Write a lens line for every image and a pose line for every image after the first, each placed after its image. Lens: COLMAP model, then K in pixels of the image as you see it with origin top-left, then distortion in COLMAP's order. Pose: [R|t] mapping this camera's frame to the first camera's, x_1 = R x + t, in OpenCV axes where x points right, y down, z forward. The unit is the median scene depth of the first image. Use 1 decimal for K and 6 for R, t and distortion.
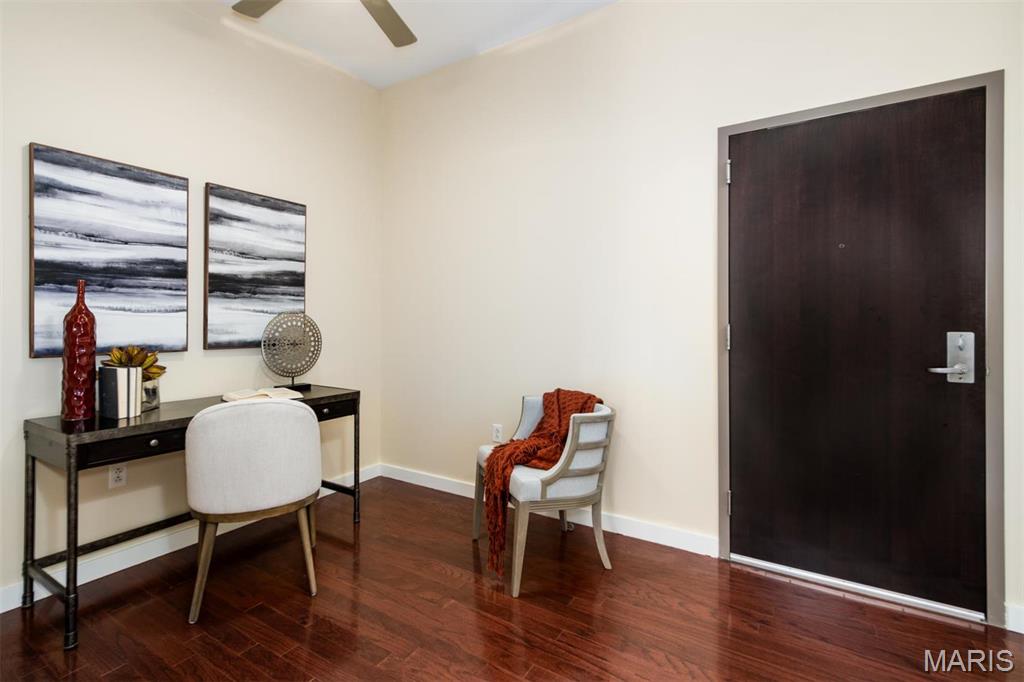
lens RADIAL K [[455.3, 0, 505.4], [0, 455.3, 327.8], [0, 0, 1]] dist [0.001646, -0.000229]
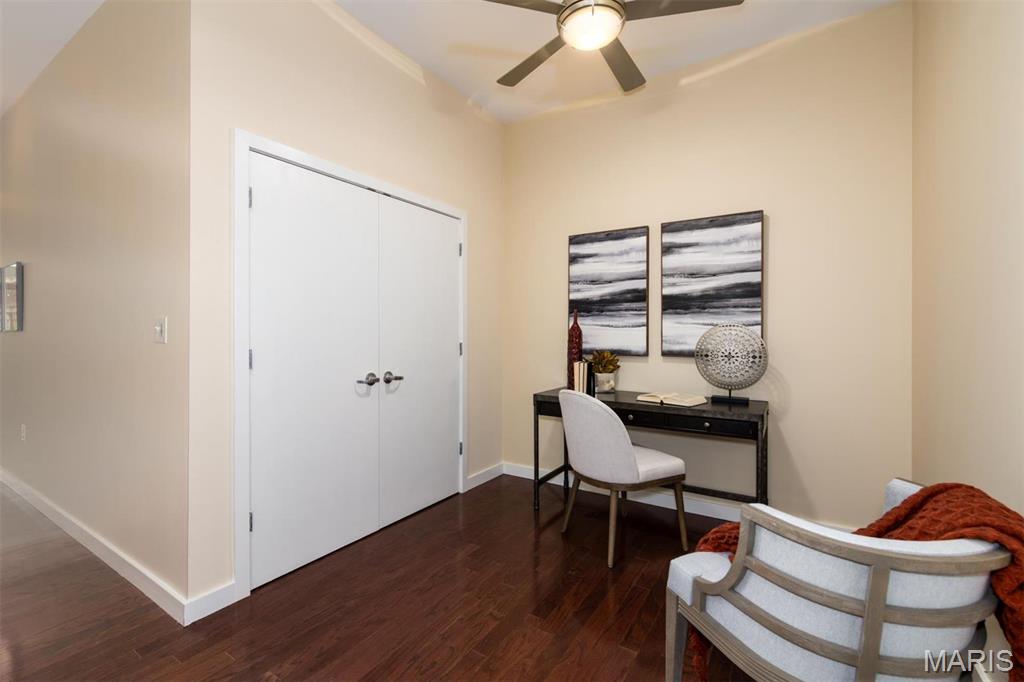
lens RADIAL K [[373.4, 0, 512.3], [0, 373.4, 336.2], [0, 0, 1]] dist [0.000169, -0.000024]
pose [[0.096201, 0.006403, -0.995341, 0.332001], [-0.012958, 0.999903, 0.005180, -0.007145], [0.995278, 0.012399, 0.096275, 0.485743]]
